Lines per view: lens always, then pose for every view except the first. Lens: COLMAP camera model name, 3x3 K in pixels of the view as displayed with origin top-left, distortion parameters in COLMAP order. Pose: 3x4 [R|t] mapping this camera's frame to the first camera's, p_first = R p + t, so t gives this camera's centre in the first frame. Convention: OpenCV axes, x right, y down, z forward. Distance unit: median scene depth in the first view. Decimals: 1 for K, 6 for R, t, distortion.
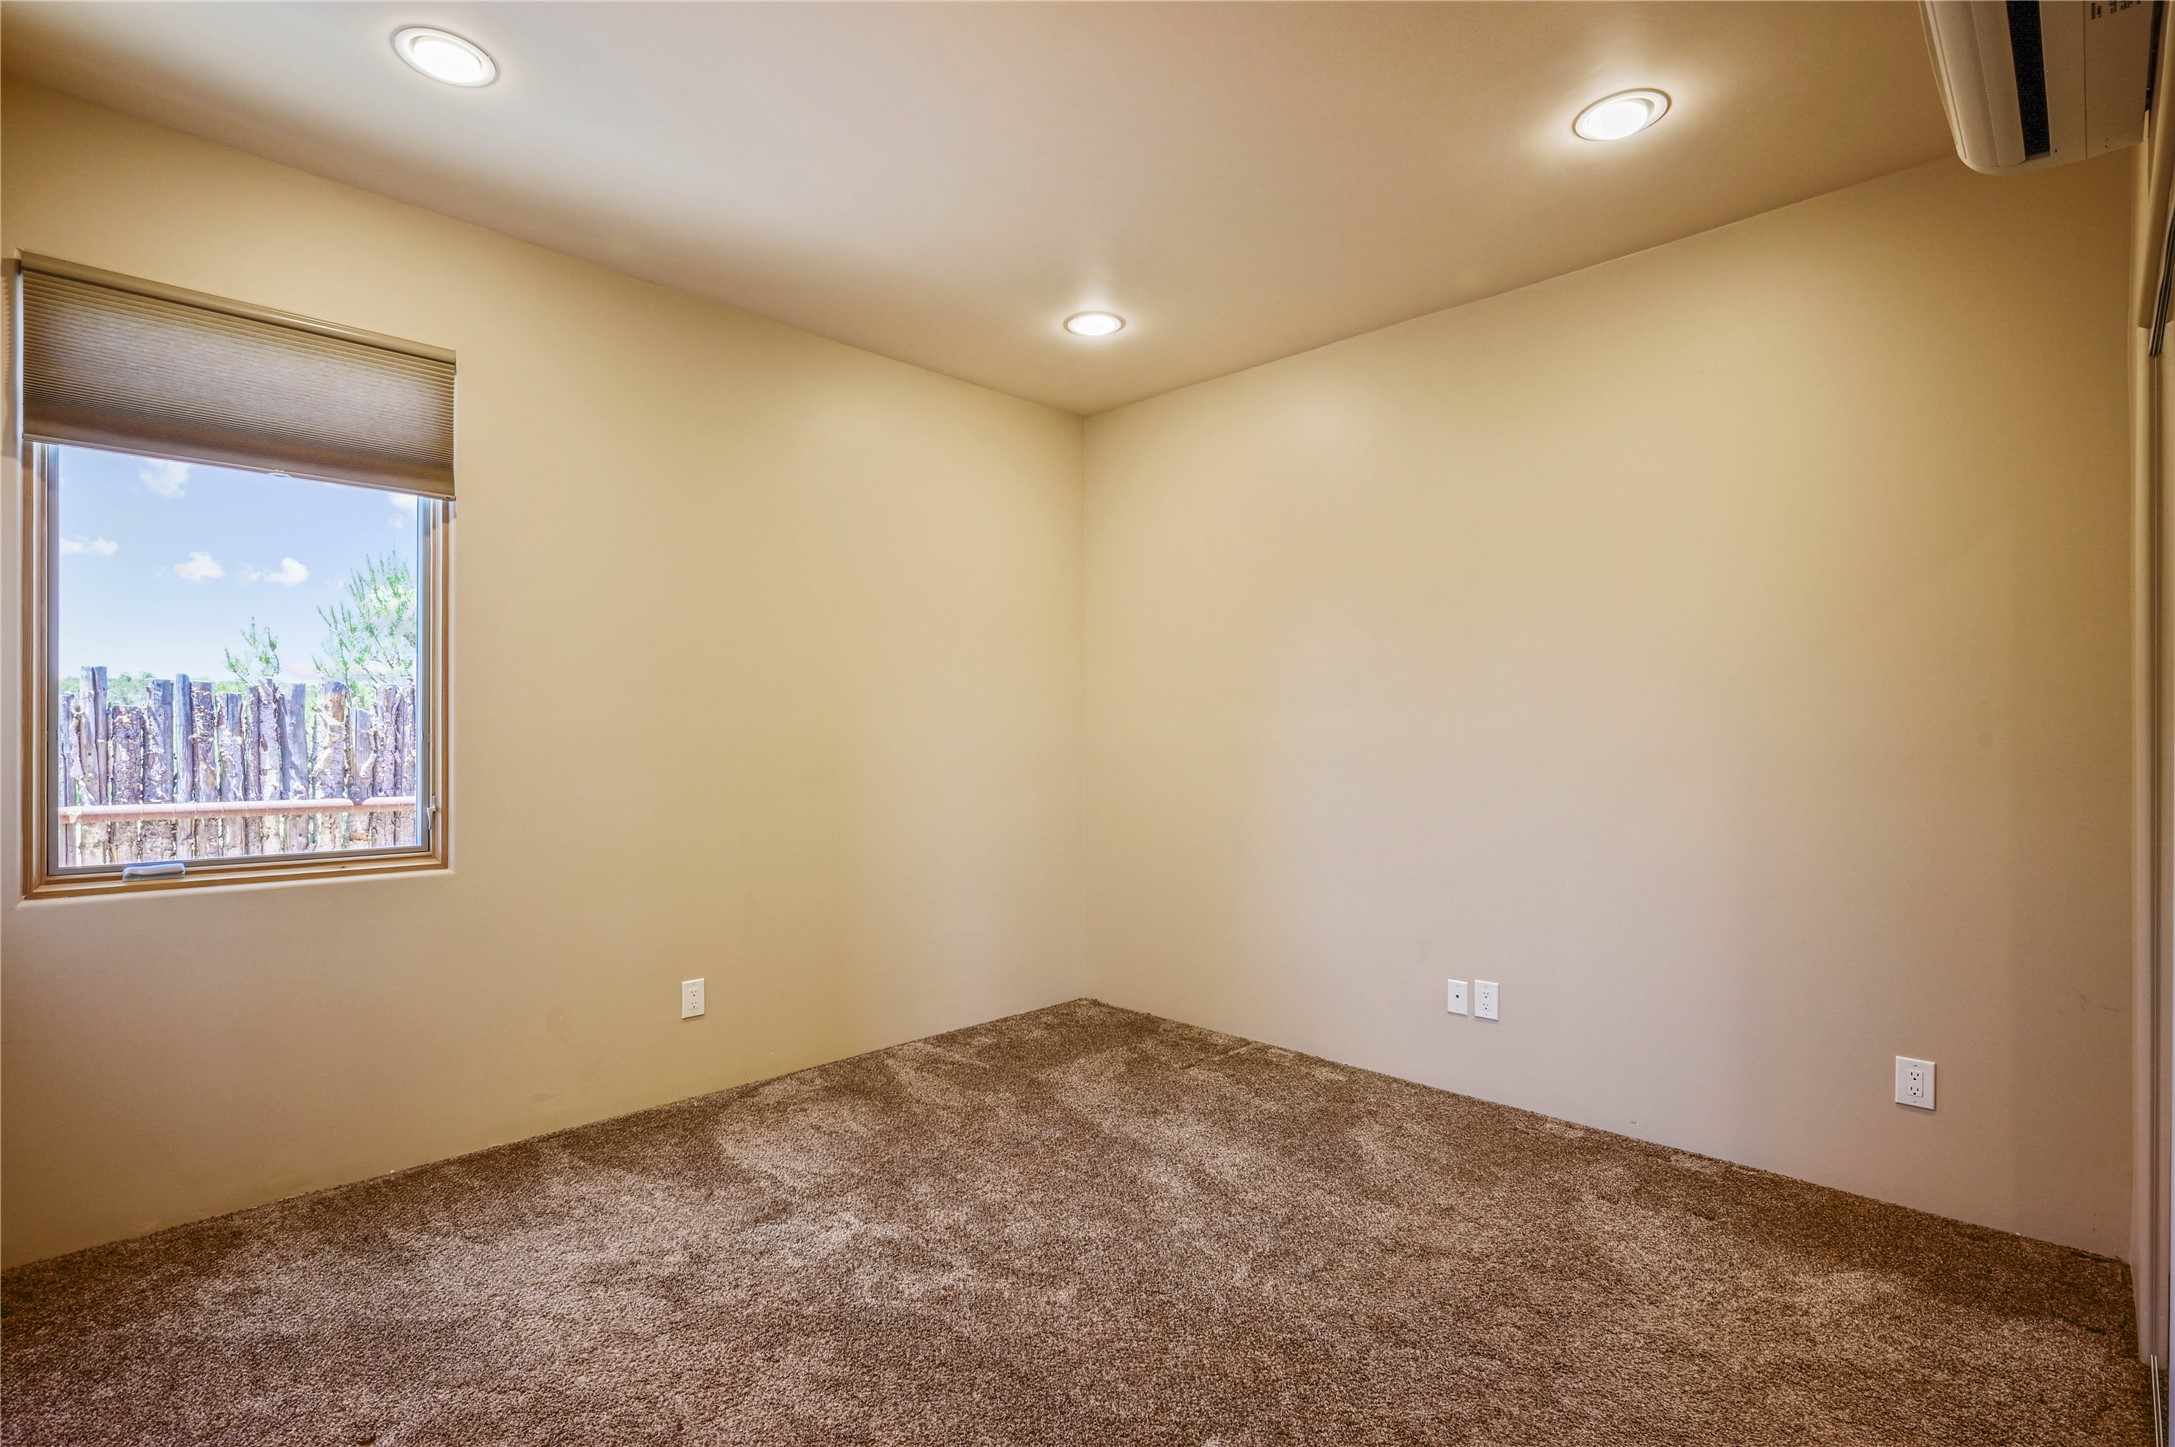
lens RADIAL K [[1024.0, 0, 1087.5], [0, 1024.0, 723.5], [0, 0, 1]] dist [-0.000168, 0.000474]
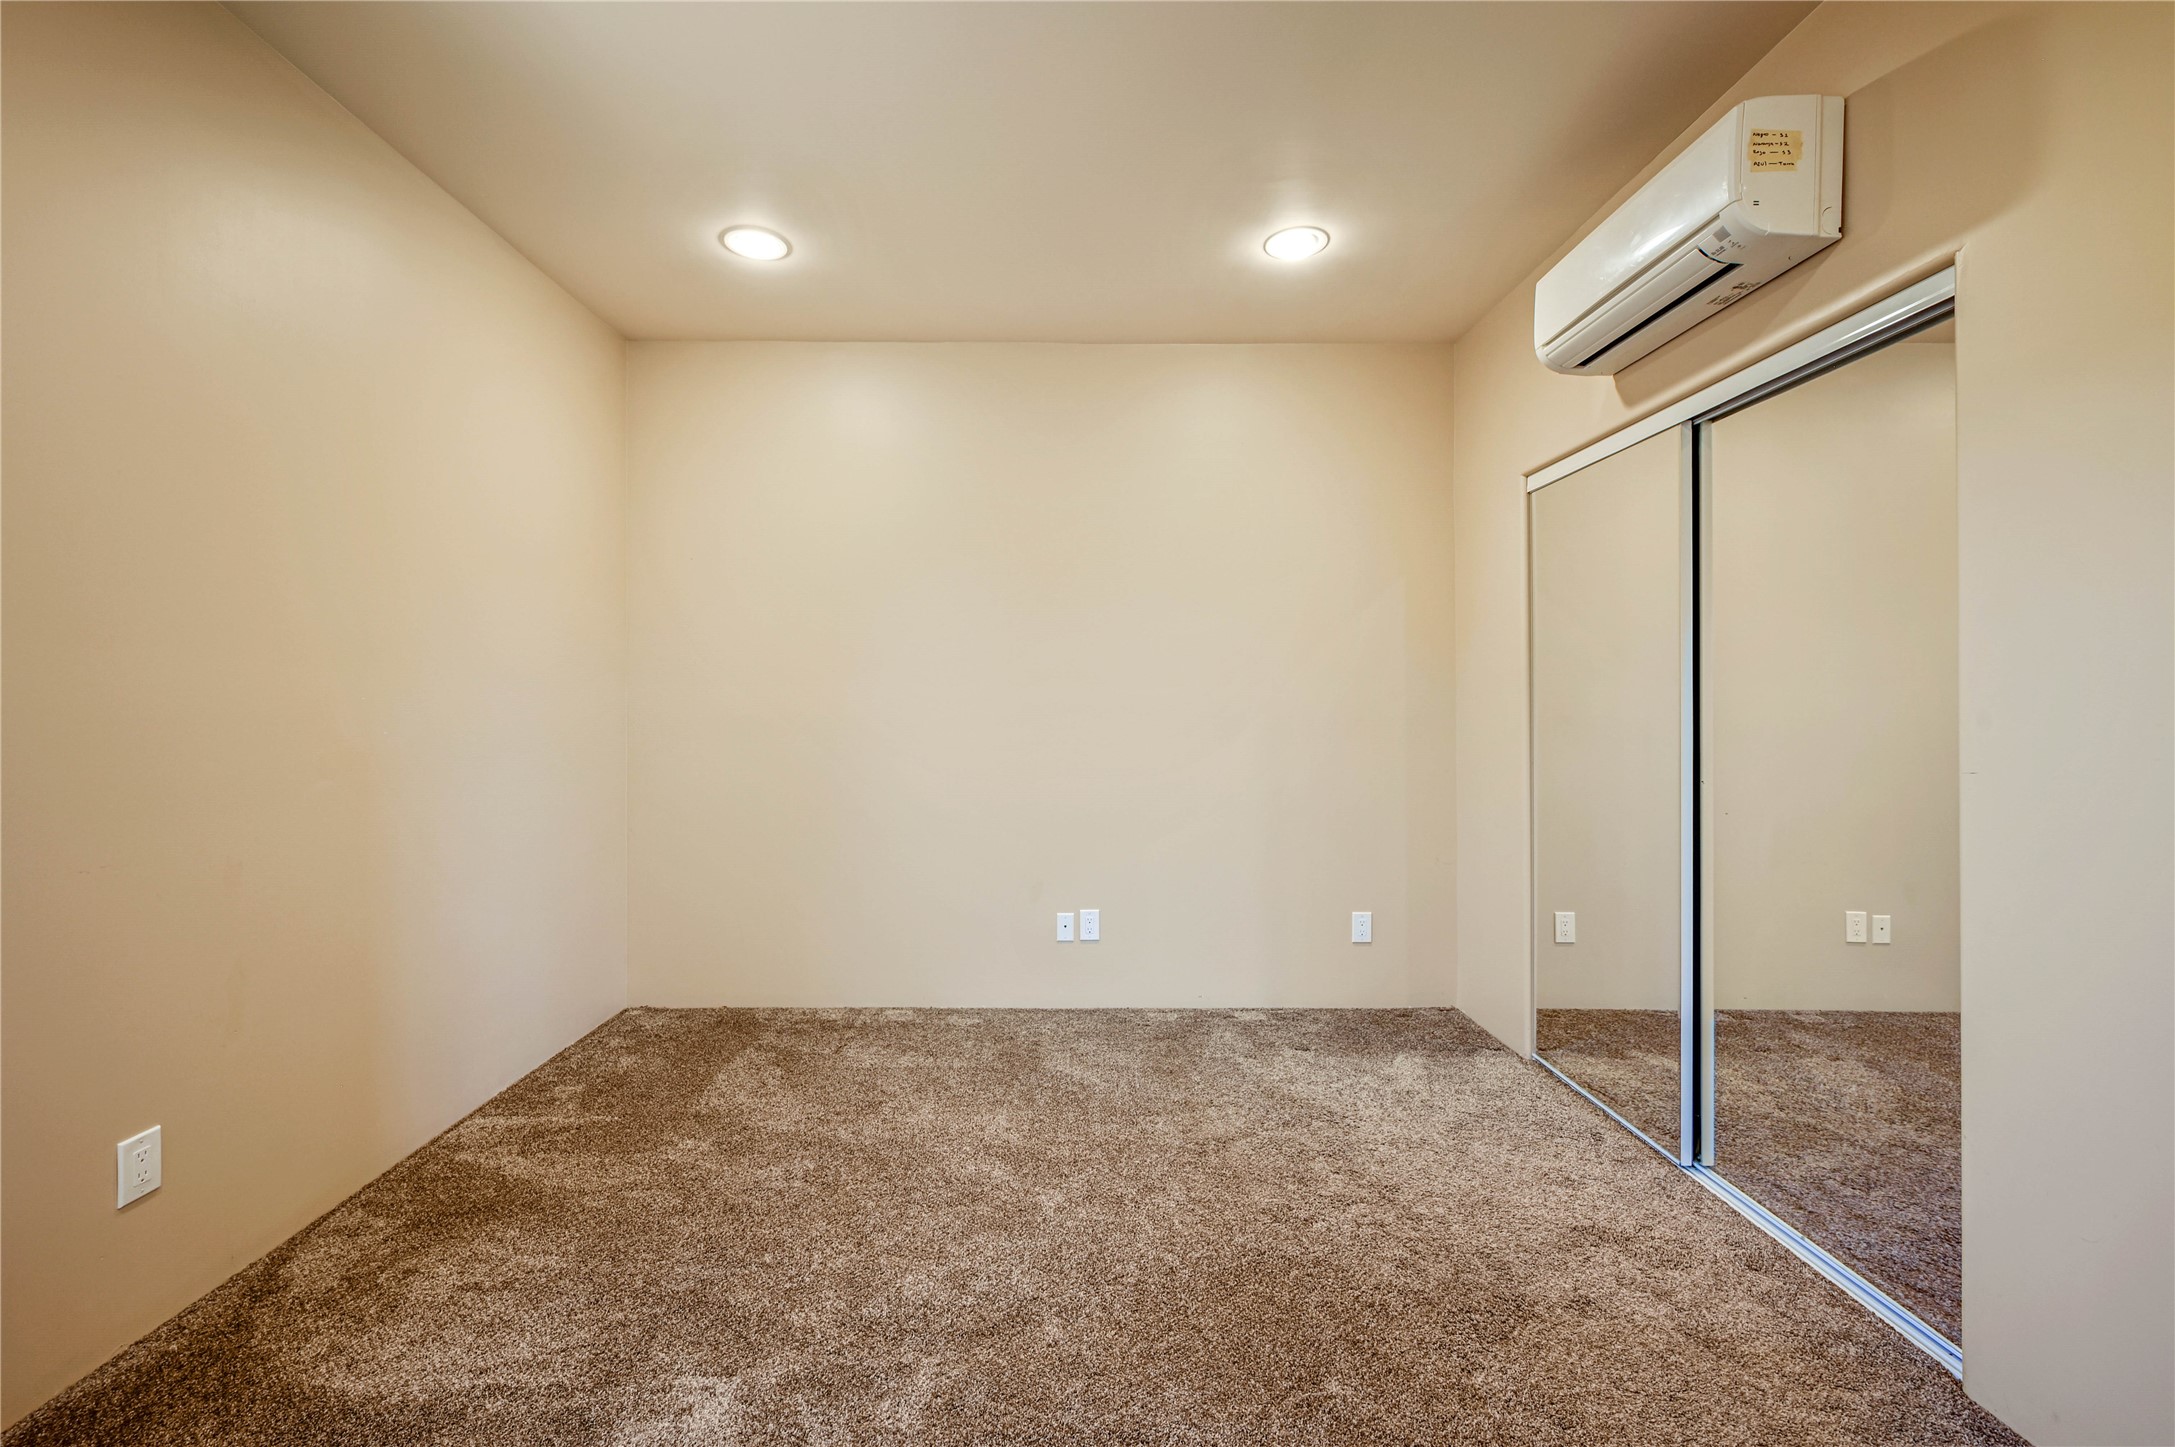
lens RADIAL K [[873.7, 0, 1078.1], [0, 873.7, 703.5], [0, 0, 1]] dist [-0.001202, -0.000214]
pose [[0.710199, 0.002250, 0.703997, -0.343935], [-0.008439, 0.999950, 0.005317, 0.003629], [-0.703950, -0.009717, 0.710183, 0.280365]]
